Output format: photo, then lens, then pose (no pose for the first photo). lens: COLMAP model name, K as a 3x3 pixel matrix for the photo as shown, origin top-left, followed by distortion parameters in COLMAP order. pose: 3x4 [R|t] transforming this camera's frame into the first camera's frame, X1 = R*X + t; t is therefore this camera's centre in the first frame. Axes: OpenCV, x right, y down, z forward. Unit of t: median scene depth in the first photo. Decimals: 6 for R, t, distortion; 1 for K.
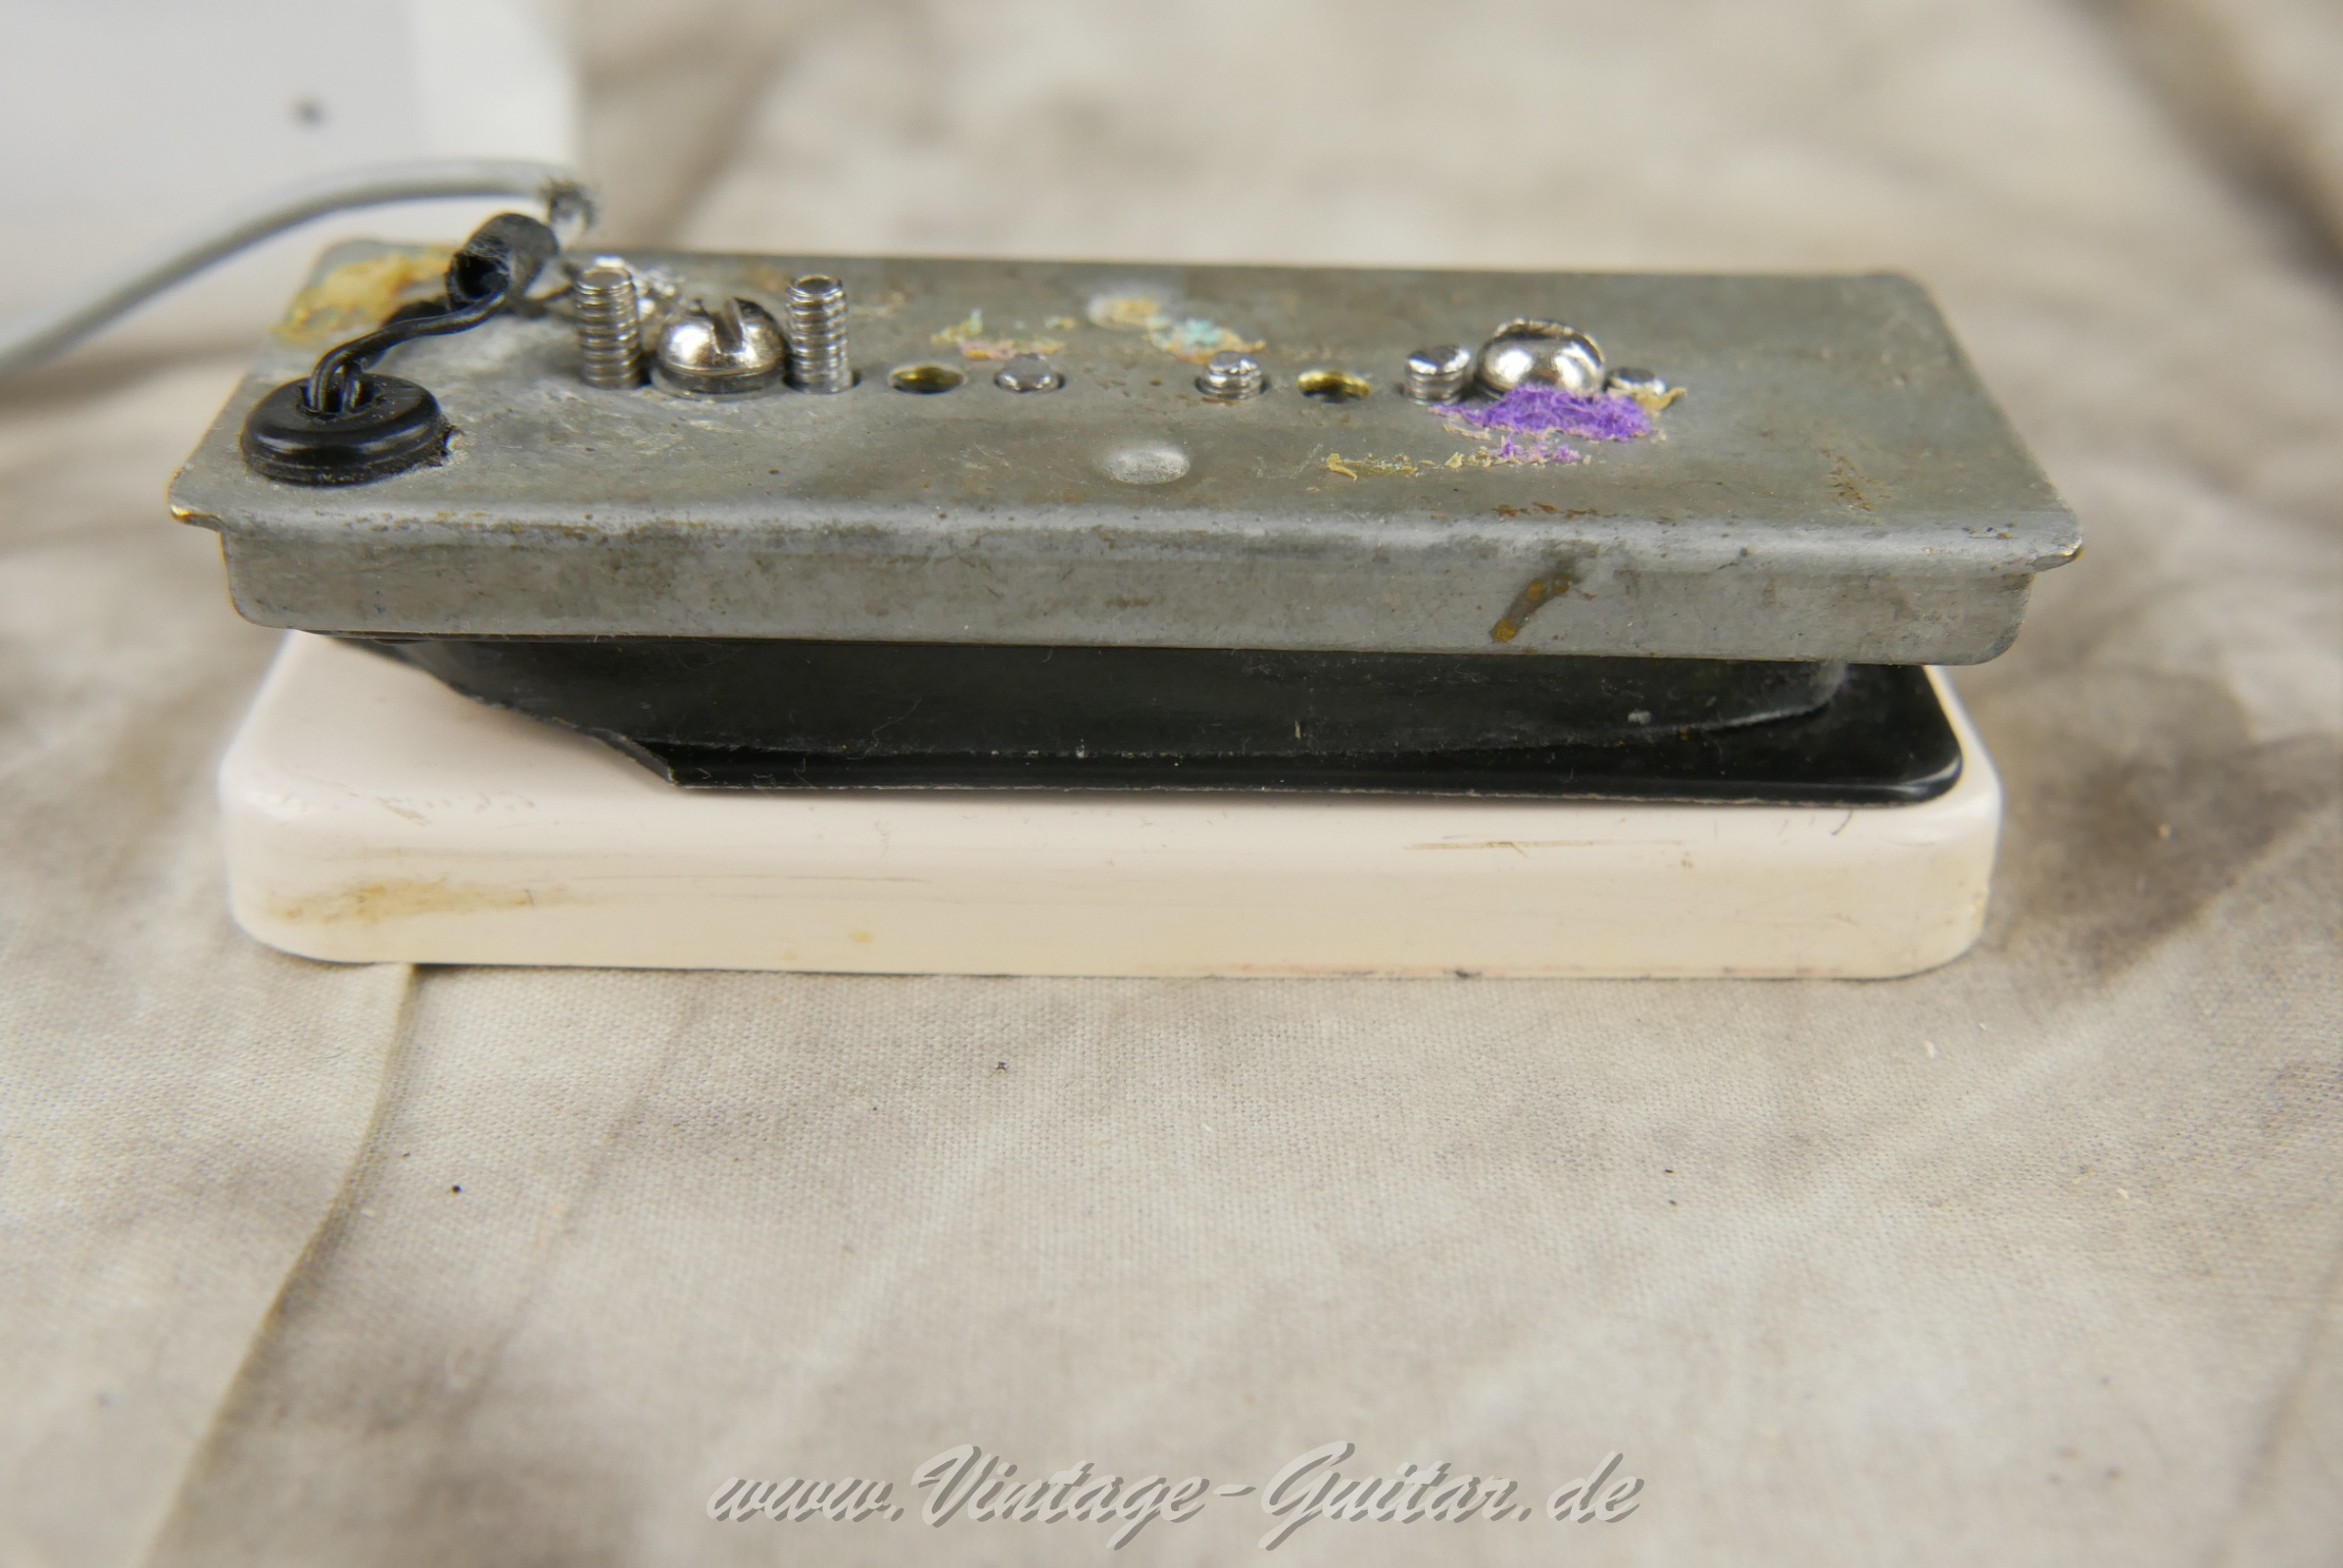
lens RADIAL K [[2624.1, 0, 1236.2], [0, 2624.1, 778.6], [0, 0, 1]] dist [0.010354, 0.052533]
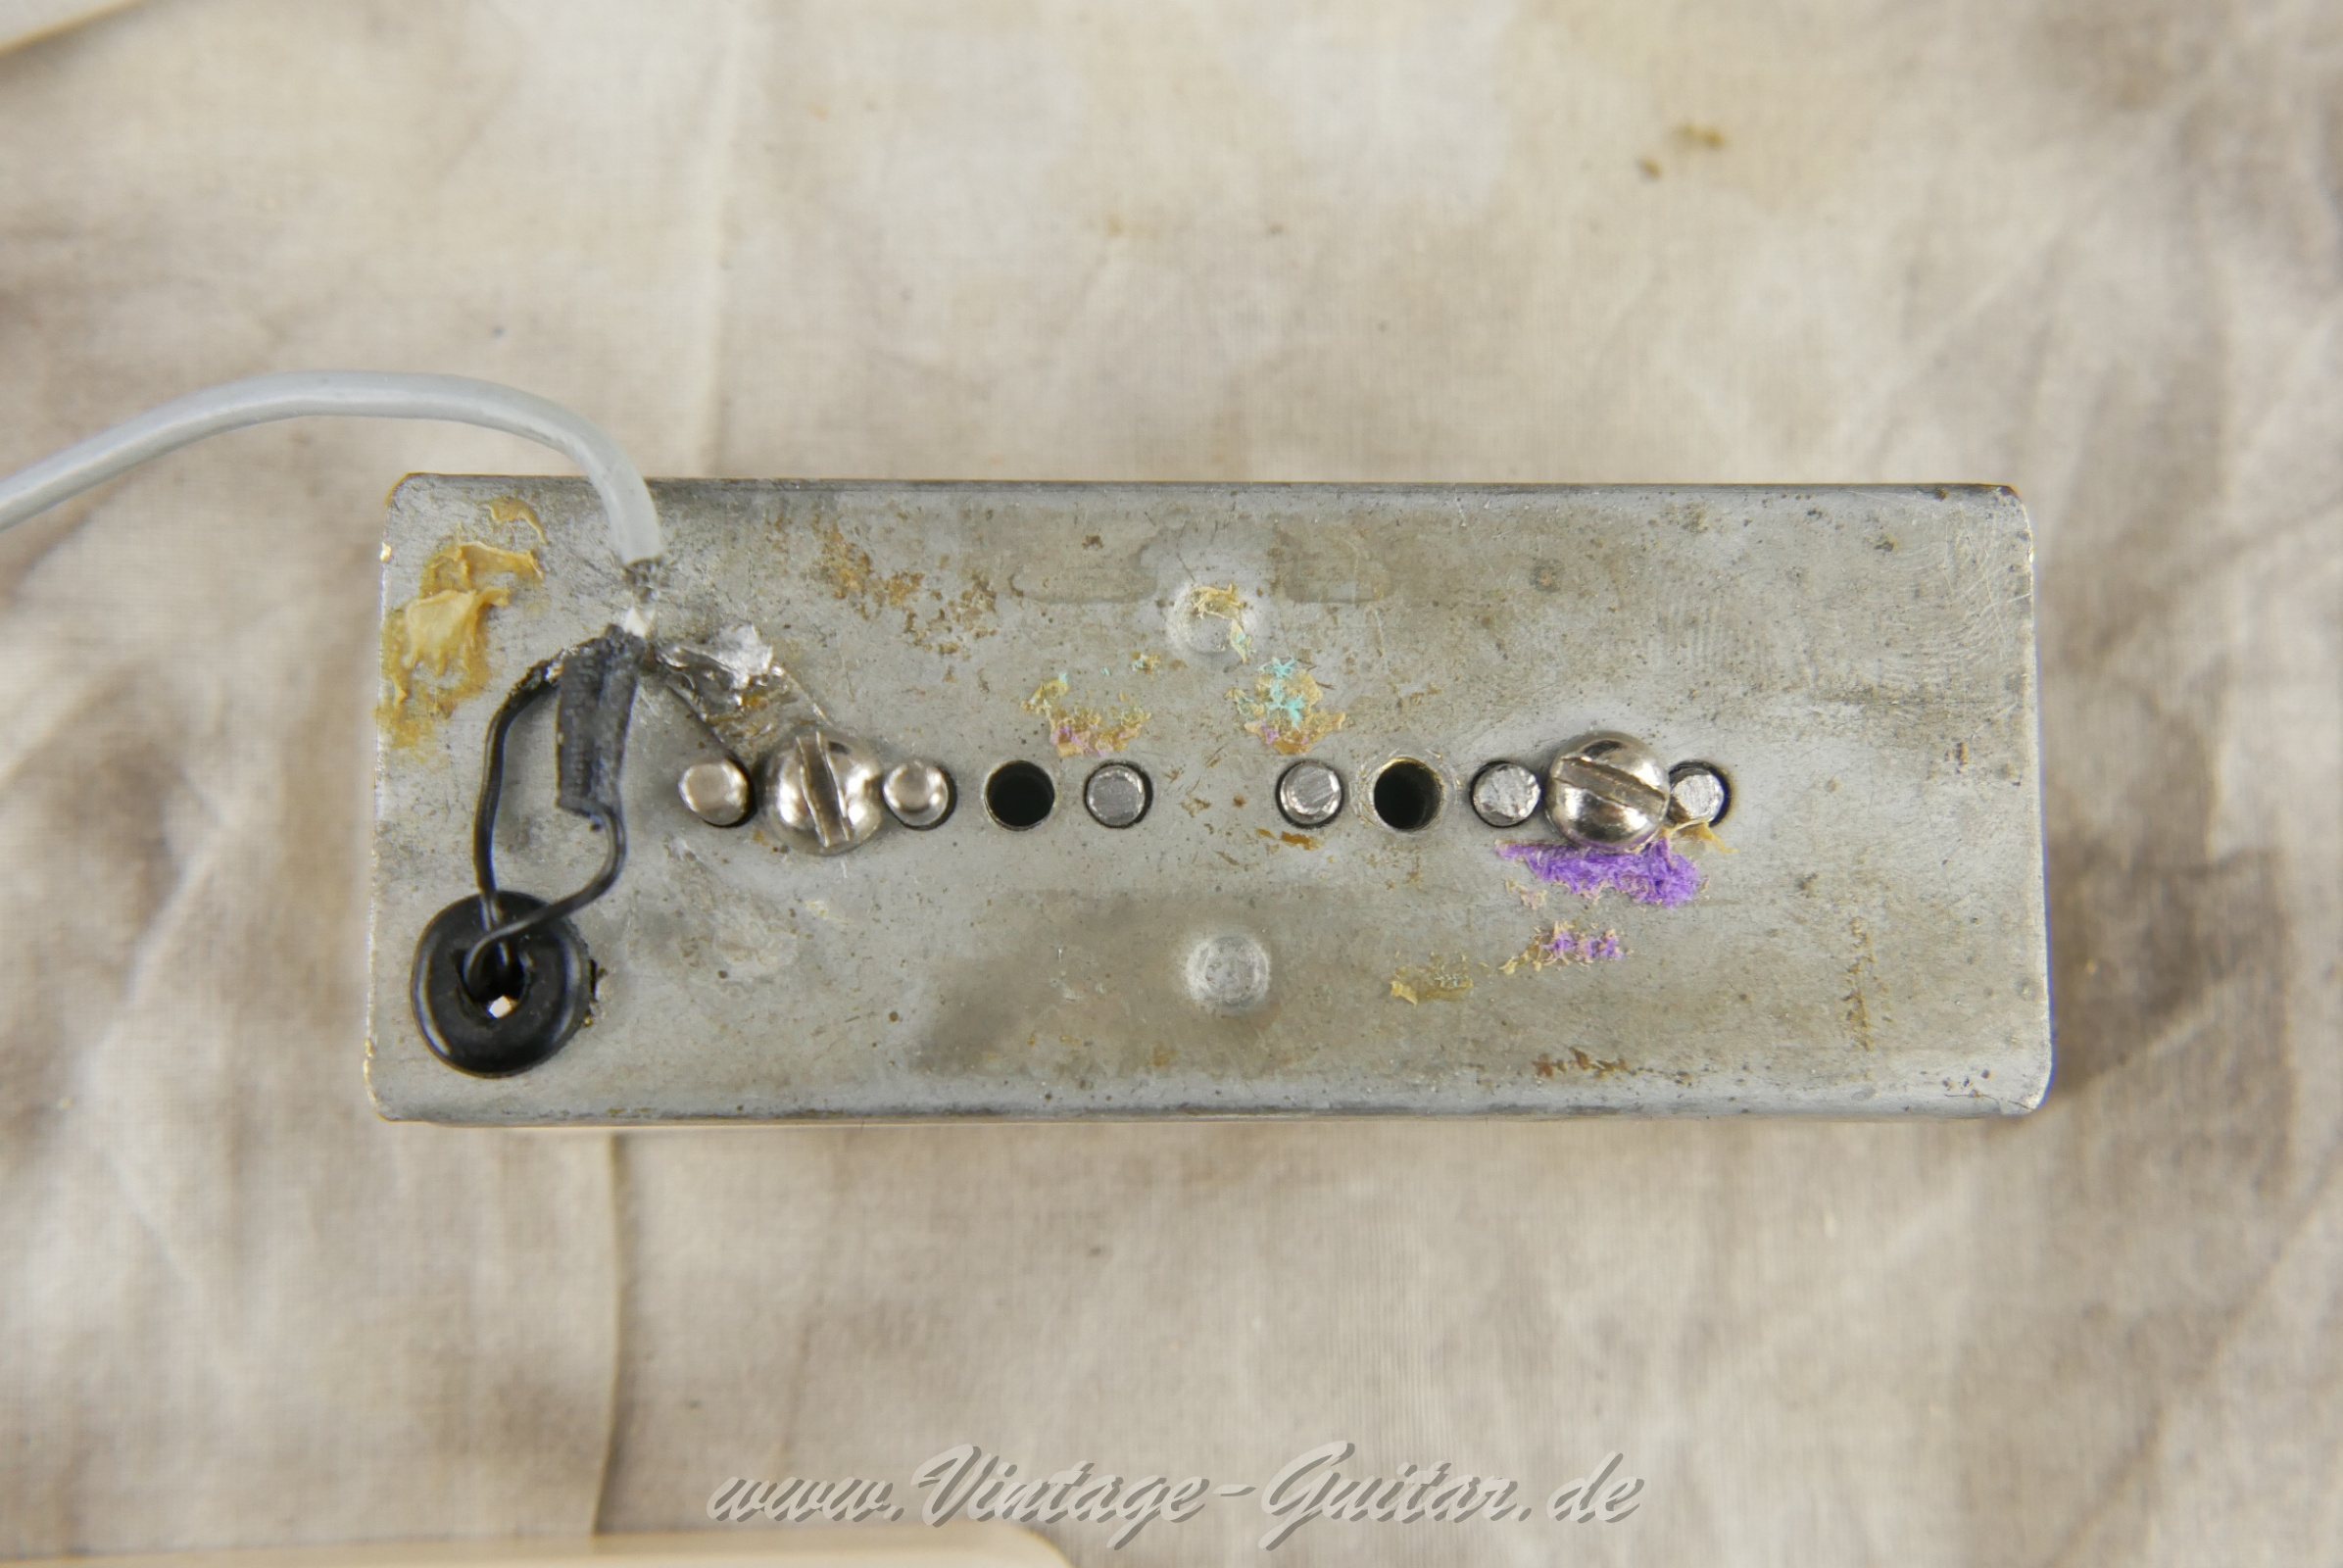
lens RADIAL K [[2624.1, 0, 1236.2], [0, 2624.1, 778.6], [0, 0, 1]] dist [0.010354, 0.052533]
pose [[0.999107, 0.036383, 0.021500, -0.057907], [-0.040301, 0.667129, 0.743851, -1.004275], [0.012720, -0.744053, 0.667999, 0.327151]]
